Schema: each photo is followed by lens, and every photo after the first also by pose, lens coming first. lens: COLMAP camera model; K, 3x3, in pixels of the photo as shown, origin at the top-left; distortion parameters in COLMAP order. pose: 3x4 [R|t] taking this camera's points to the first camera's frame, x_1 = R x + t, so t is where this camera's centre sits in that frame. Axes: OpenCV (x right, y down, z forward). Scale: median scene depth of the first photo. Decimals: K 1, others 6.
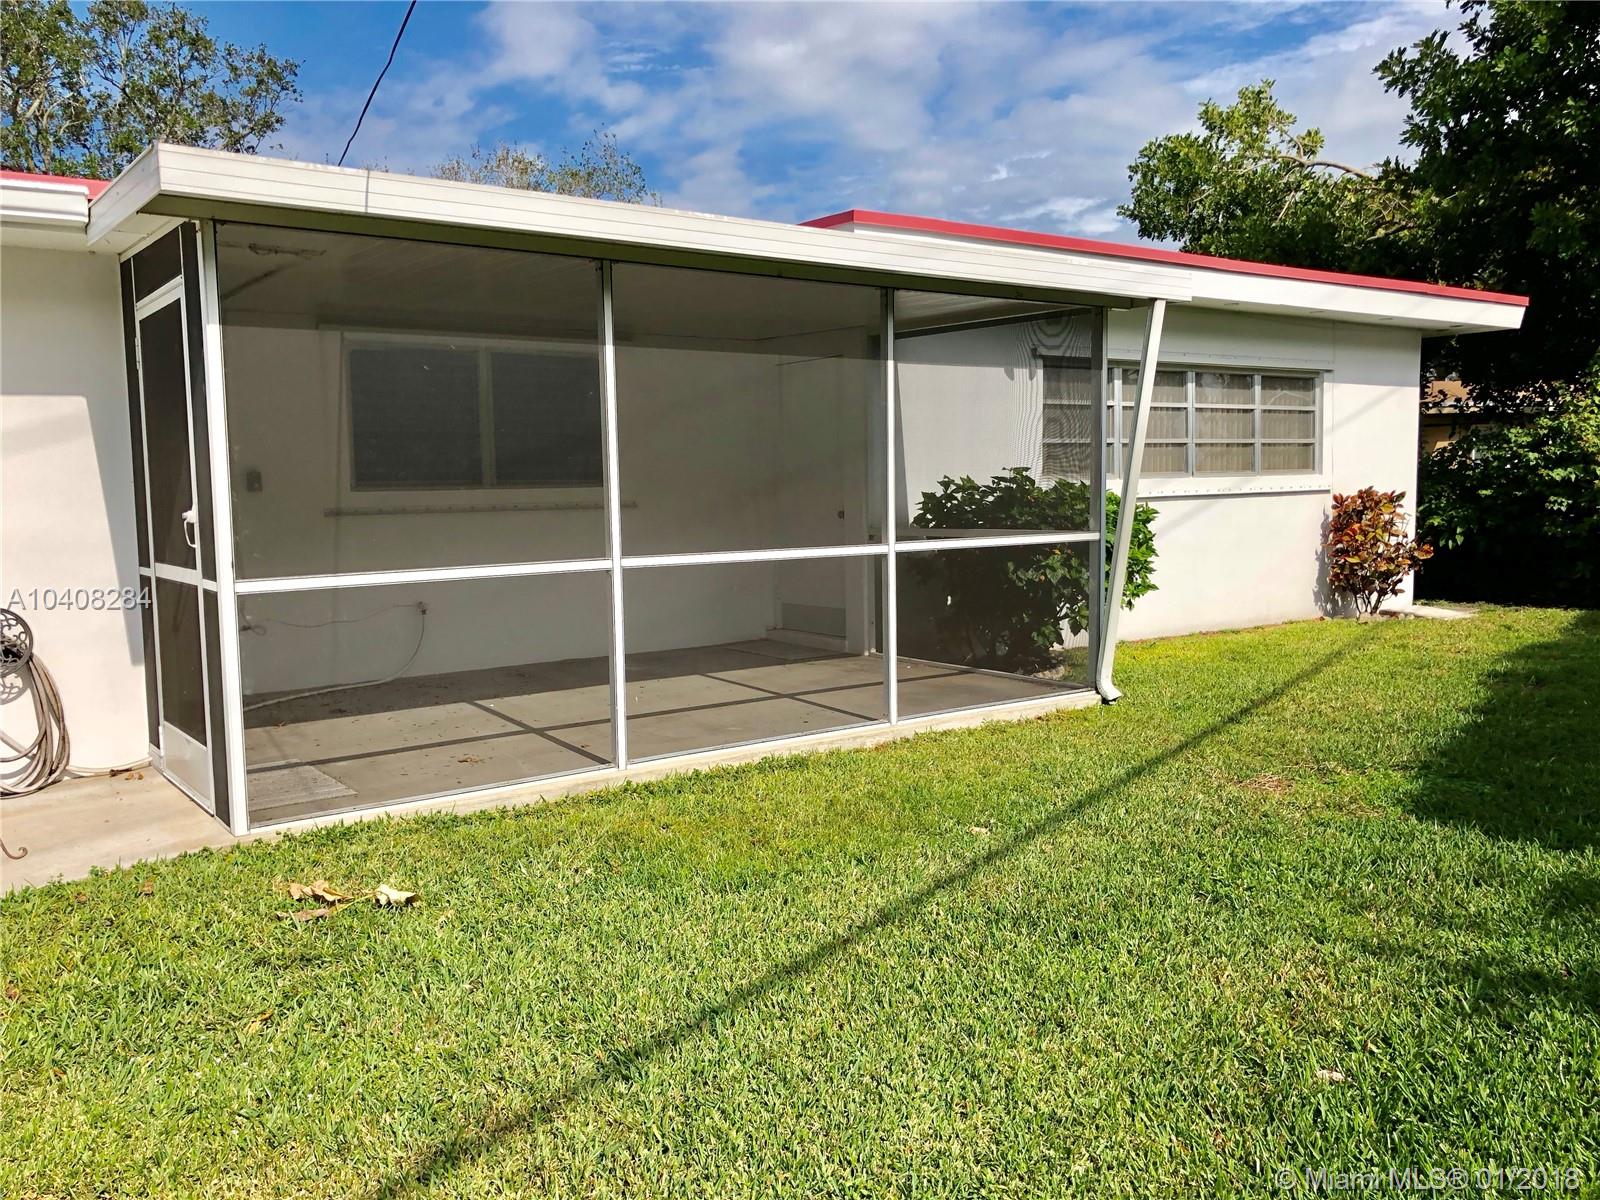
lens RADIAL K [[1329.3, 0, 800.0], [0, 1329.3, 600.0], [0, 0, 1]] dist [0.011450, 0.005792]
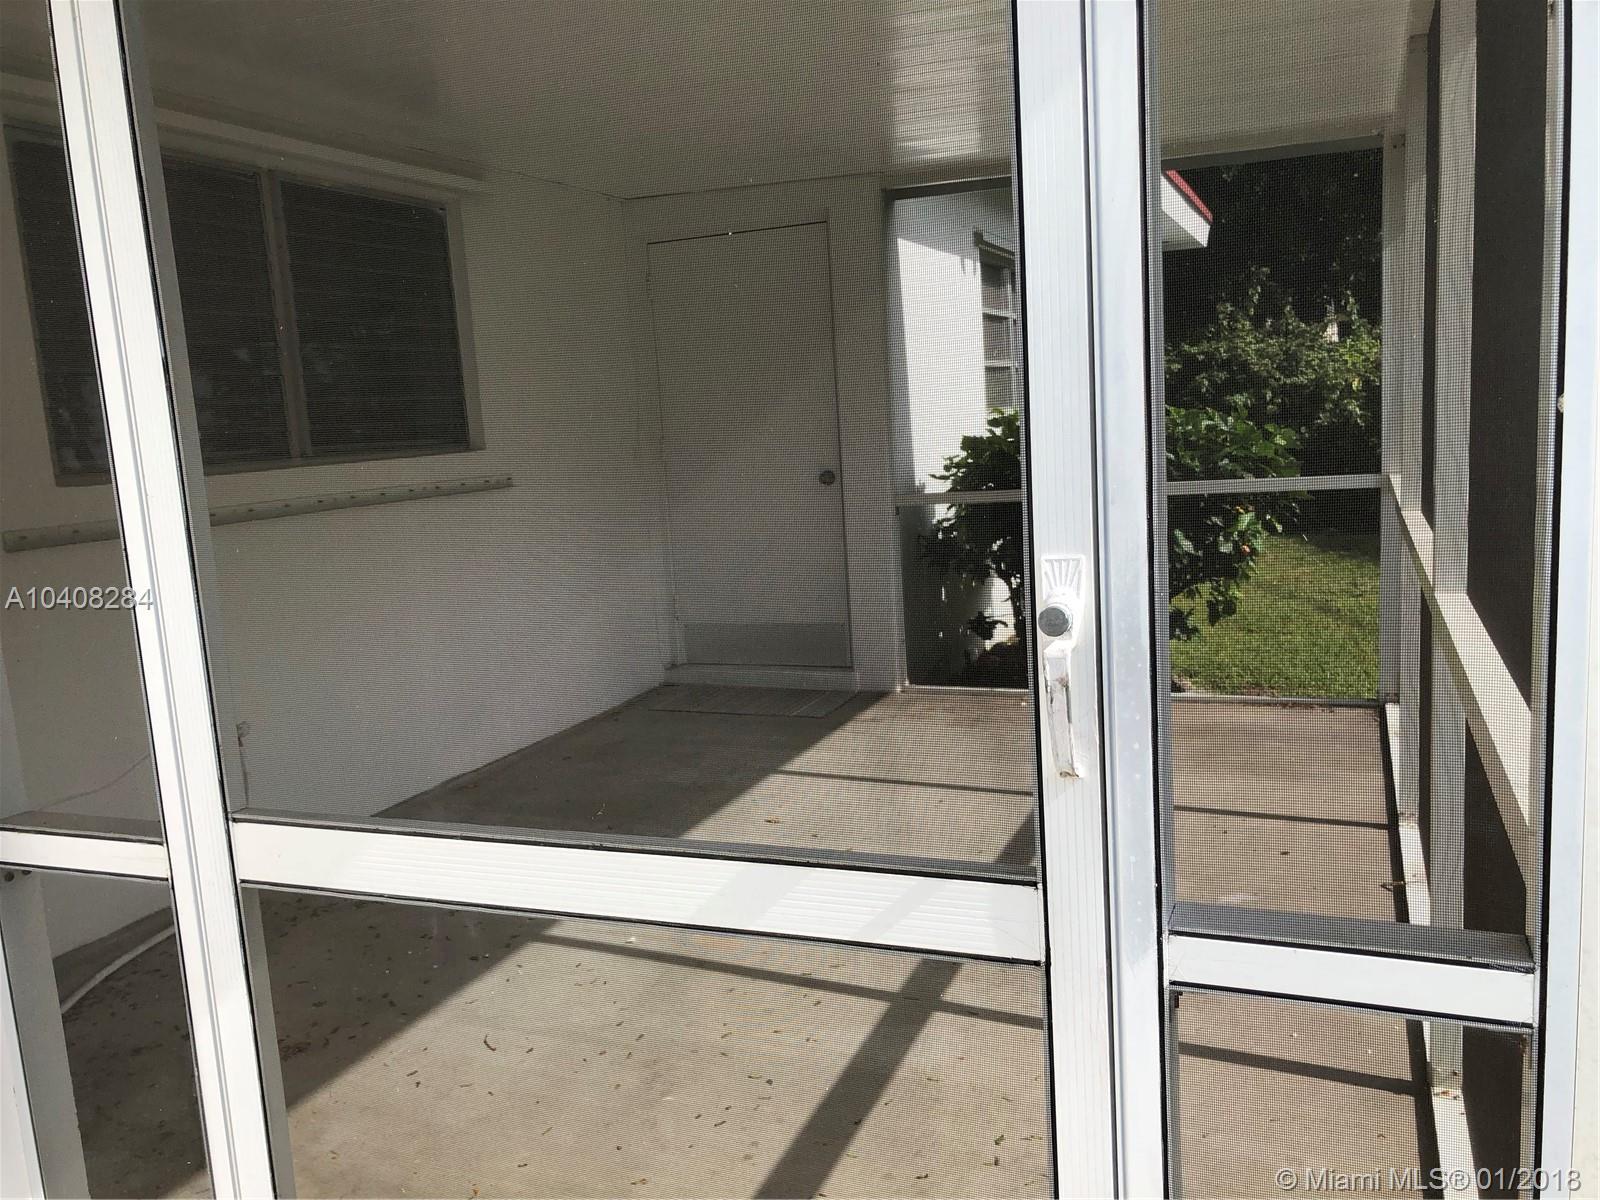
lens RADIAL K [[1285.9, 0, 800.0], [0, 1285.9, 600.0], [0, 0, 1]] dist [-0.089620, 0.000099]
pose [[0.861397, -0.107794, 0.496363, -0.288692], [0.093332, 0.994173, 0.053932, -0.039511], [-0.499284, -0.000131, 0.866438, 0.479398]]
